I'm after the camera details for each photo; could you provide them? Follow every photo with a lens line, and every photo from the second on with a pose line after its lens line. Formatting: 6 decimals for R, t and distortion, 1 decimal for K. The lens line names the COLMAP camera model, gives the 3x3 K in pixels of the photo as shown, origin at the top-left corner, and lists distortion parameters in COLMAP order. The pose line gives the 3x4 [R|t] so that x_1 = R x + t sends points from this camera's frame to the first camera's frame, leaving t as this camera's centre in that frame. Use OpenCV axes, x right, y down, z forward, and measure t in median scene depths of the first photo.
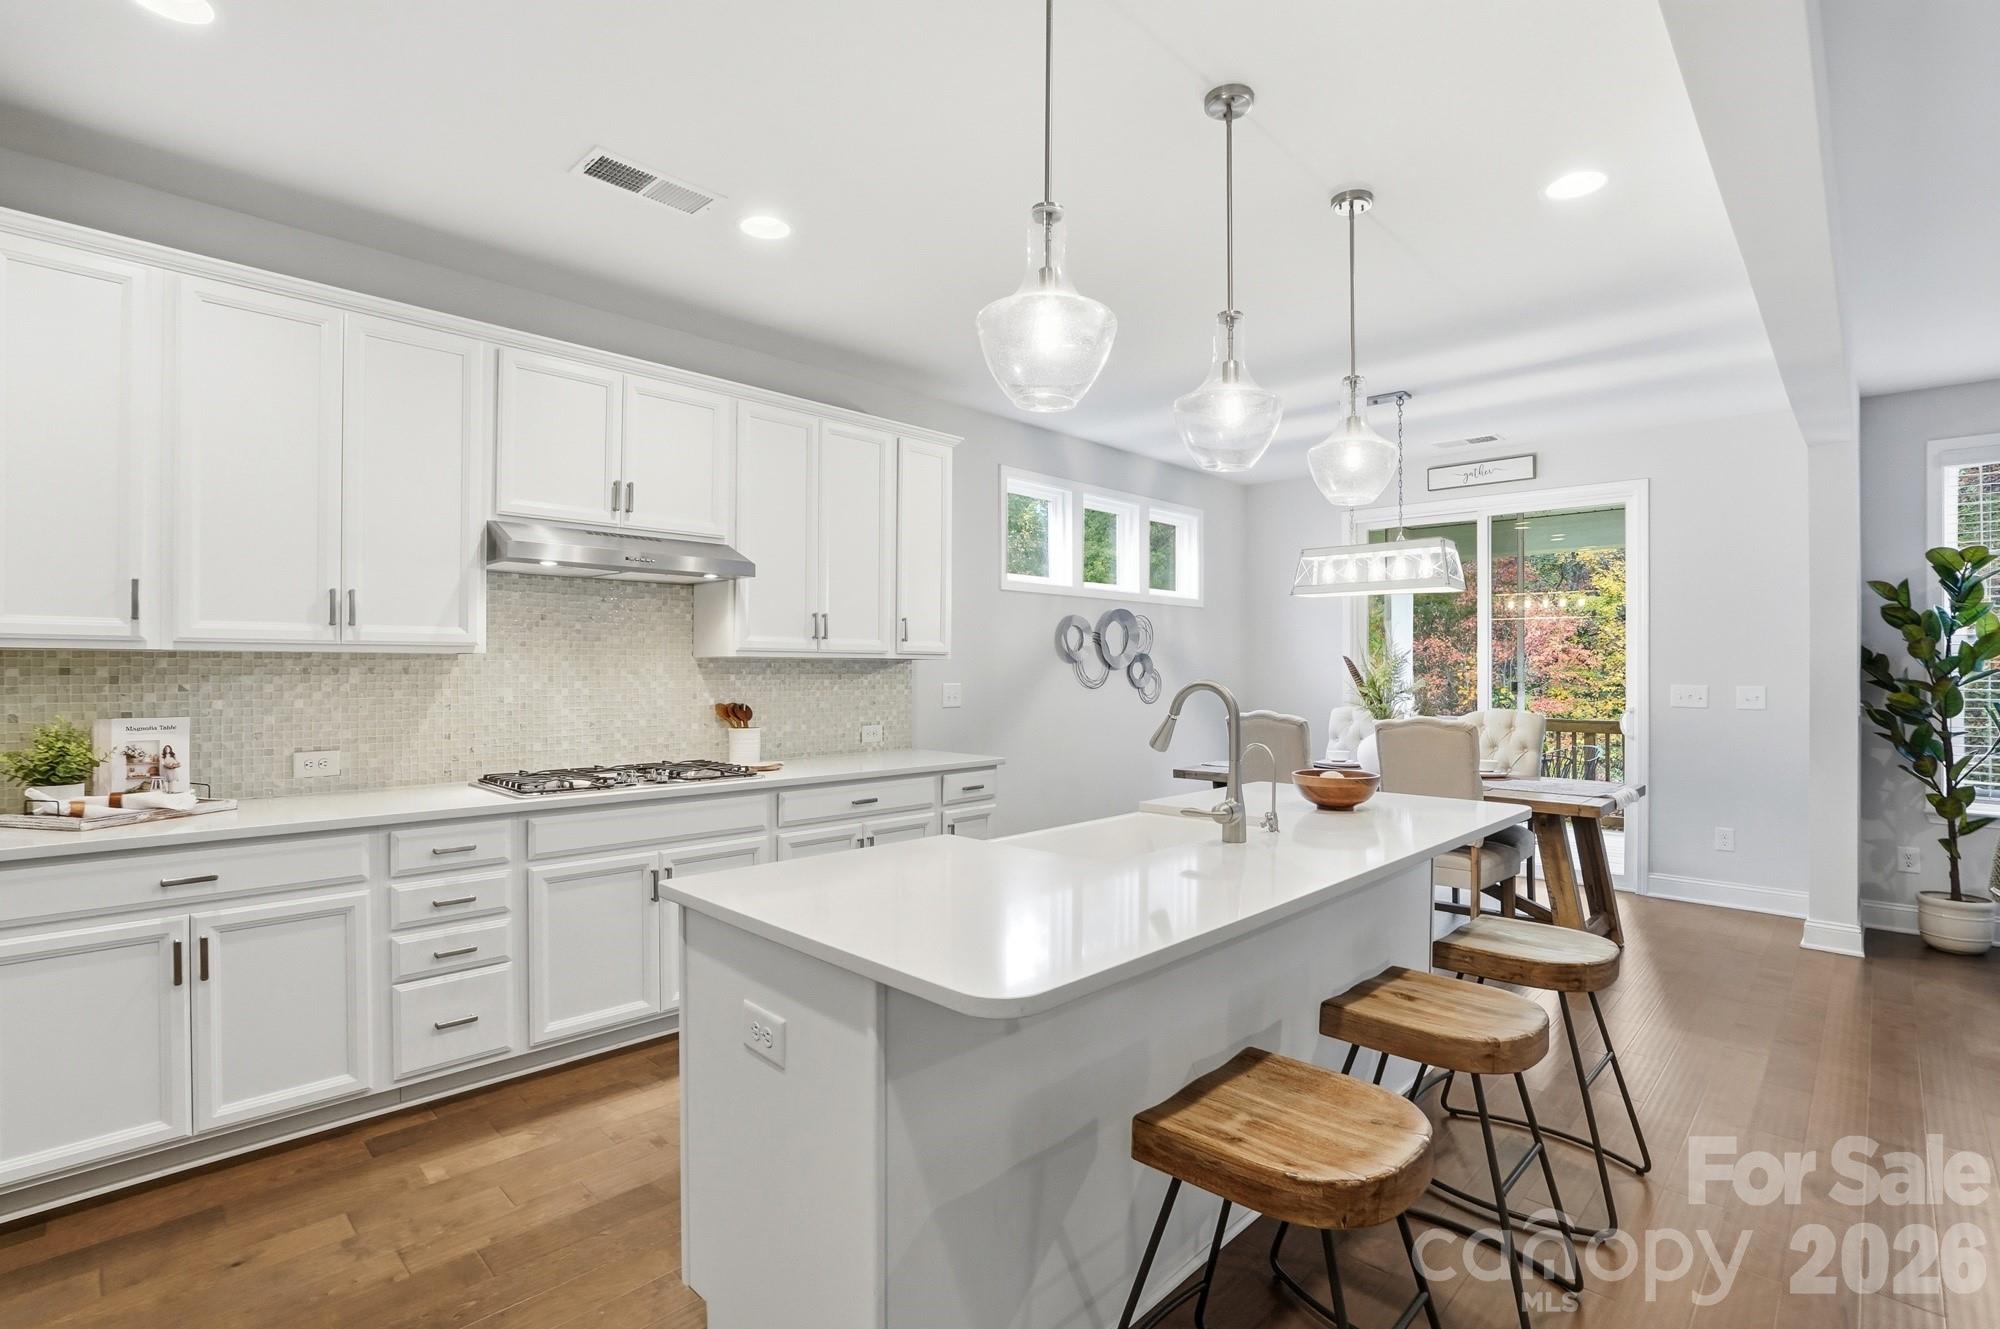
lens RADIAL K [[929.8, 0, 995.6], [0, 929.8, 671.5], [0, 0, 1]] dist [-0.056427, 0.020679]
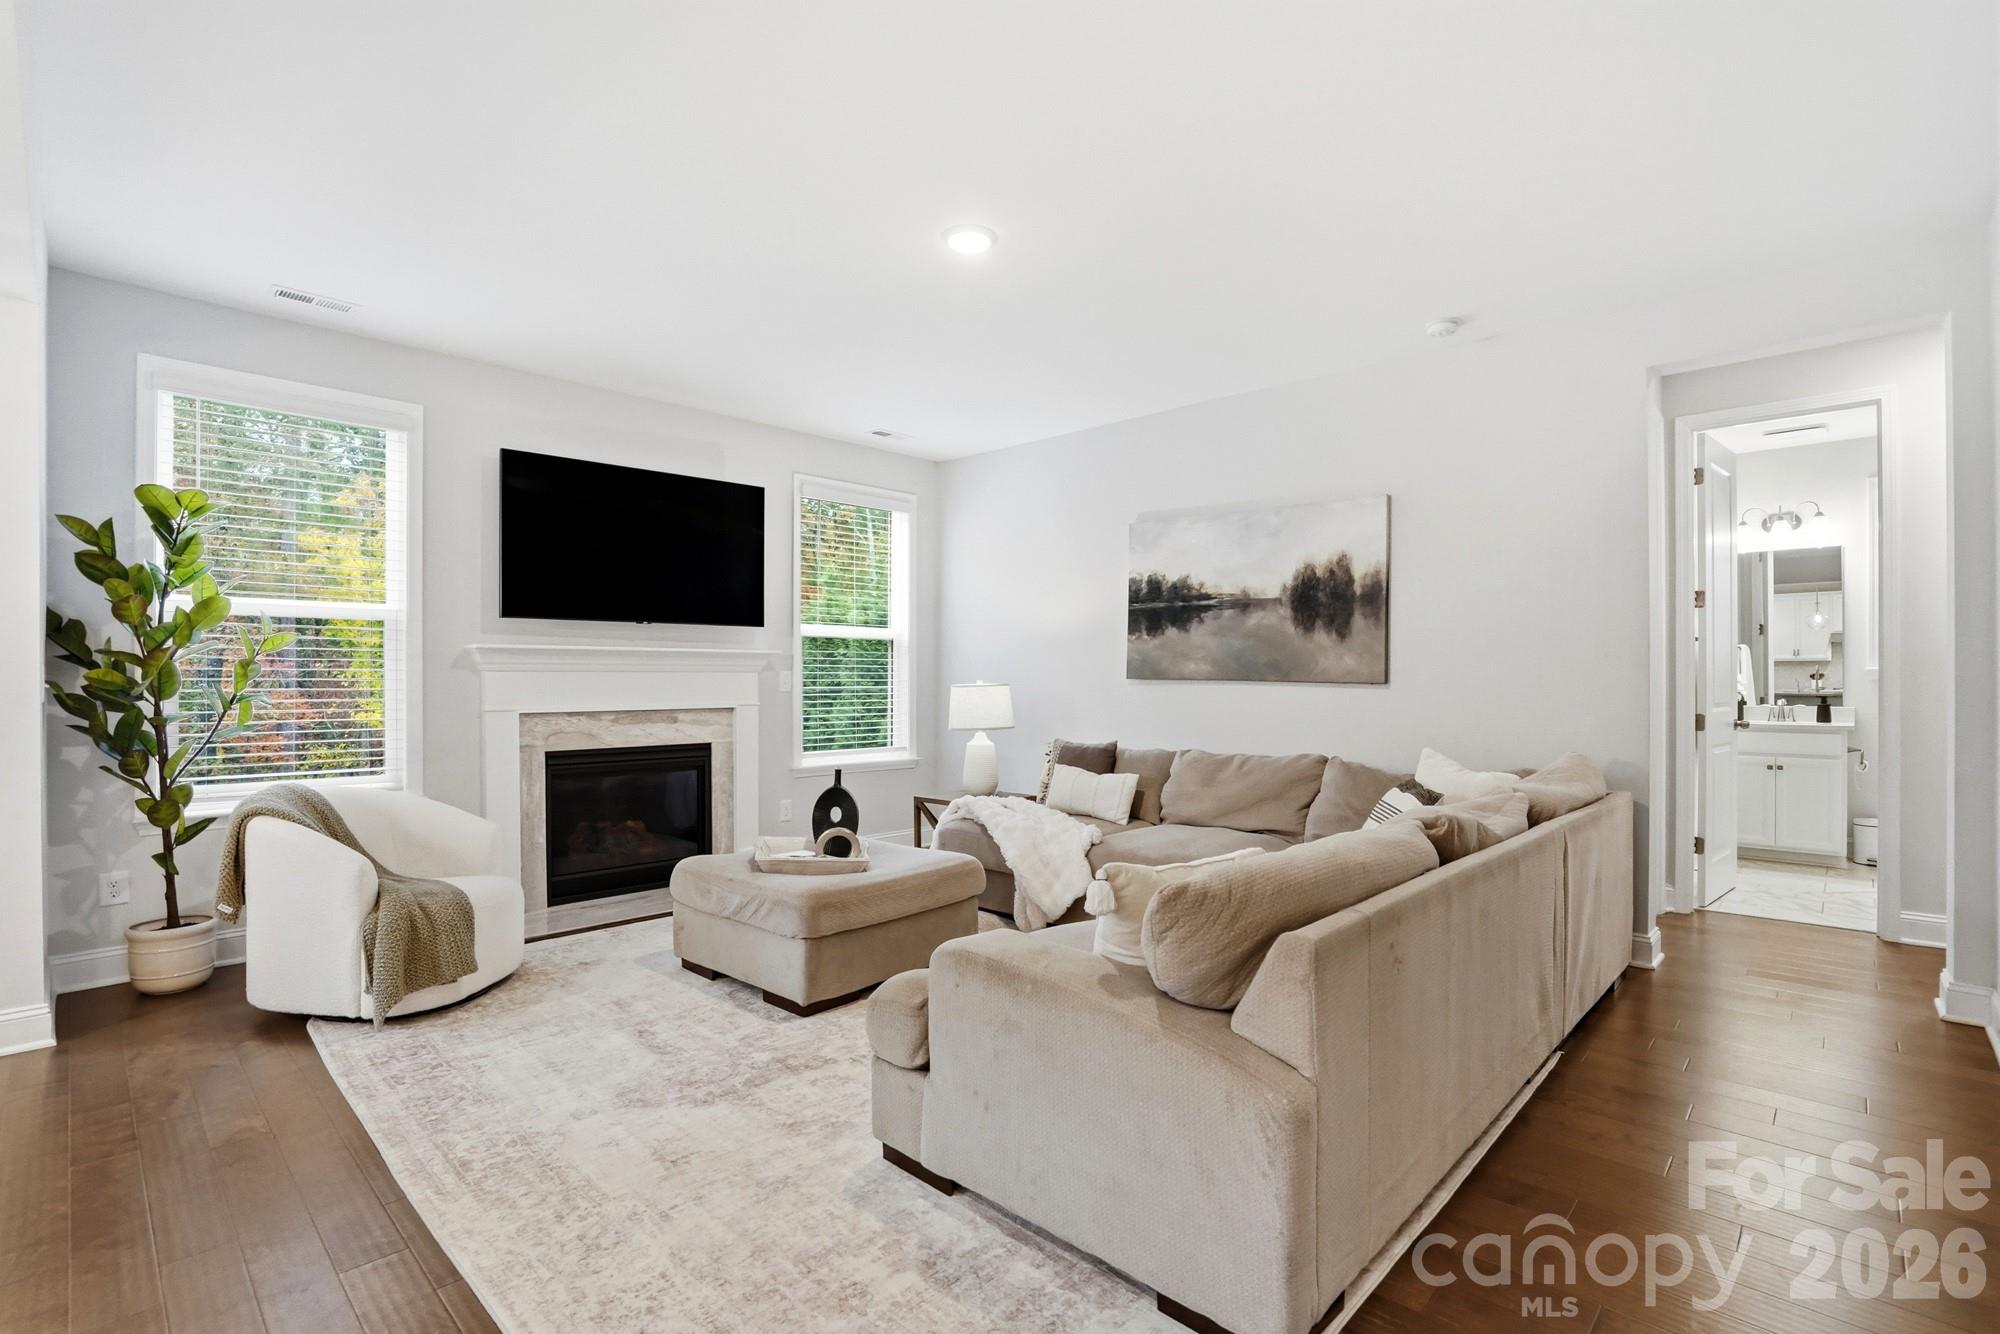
lens RADIAL K [[929.8, 0, 1017.6], [0, 929.8, 671.4], [0, 0, 1]] dist [-0.056427, 0.020679]
pose [[-0.025707, 0.000707, 0.999669, 0.245808], [0.002762, 0.999996, -0.000636, 0.028569], [-0.999666, 0.002745, -0.025709, 0.259143]]
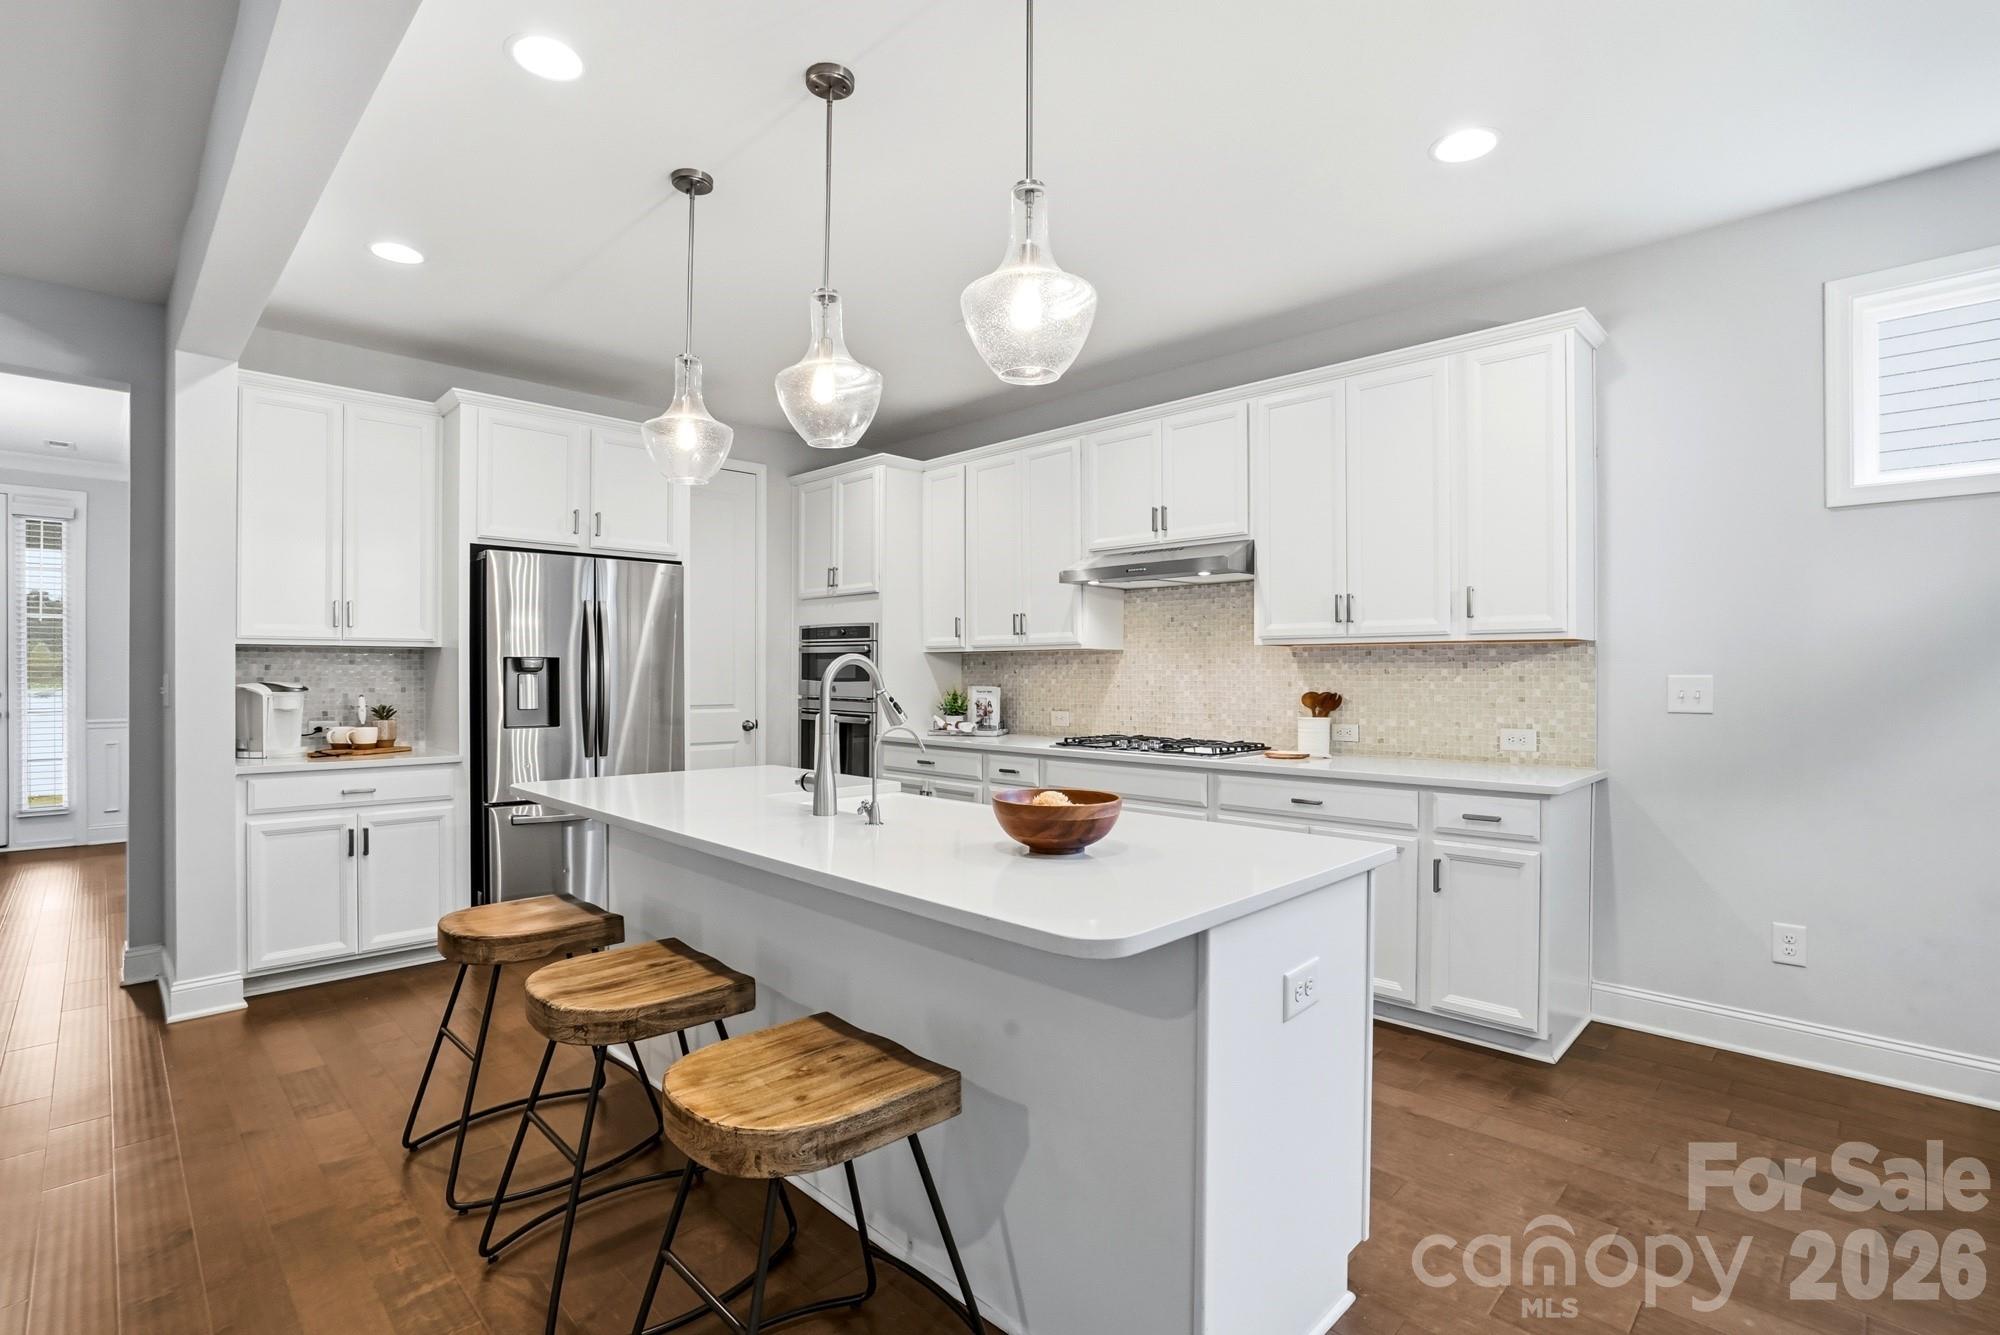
lens RADIAL K [[929.8, 0, 1009.8], [0, 929.8, 677.5], [0, 0, 1]] dist [-0.056427, 0.020679]
pose [[0.005021, 0.000130, -0.999987, 0.657114], [-0.005582, 0.999984, 0.000102, 0.019077], [0.999972, 0.005582, 0.005022, 0.622867]]
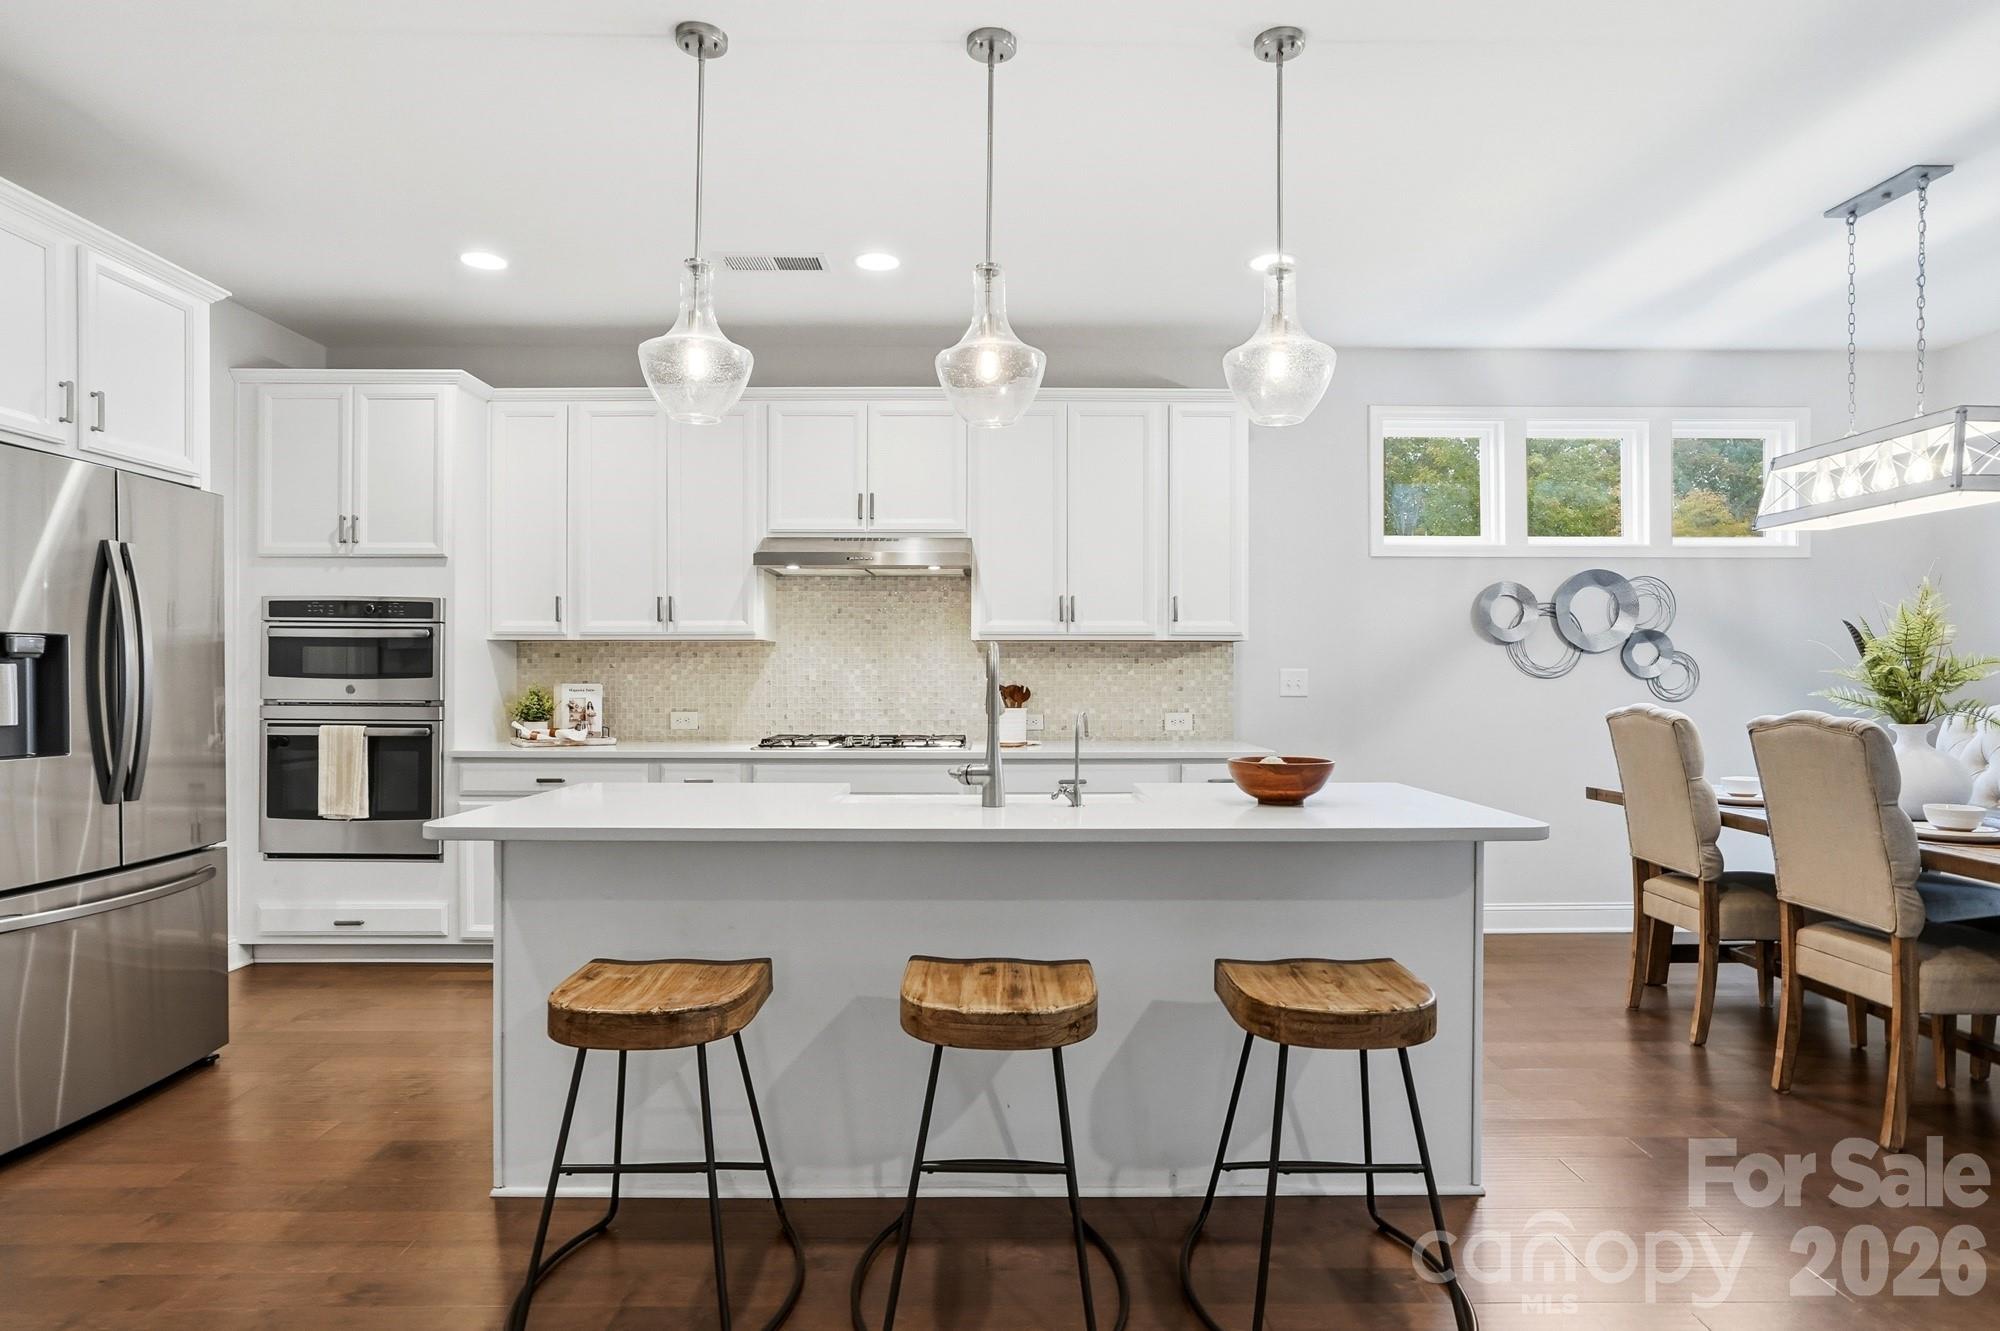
lens RADIAL K [[1099.2, 0, 1006.3], [0, 1099.2, 671.8], [0, 0, 1]] dist [-0.037737, 0.026081]
pose [[0.705984, -0.005240, -0.708209, 0.567726], [-0.000671, 0.999967, -0.008068, 0.027355], [0.708228, 0.006172, 0.705957, 0.102054]]
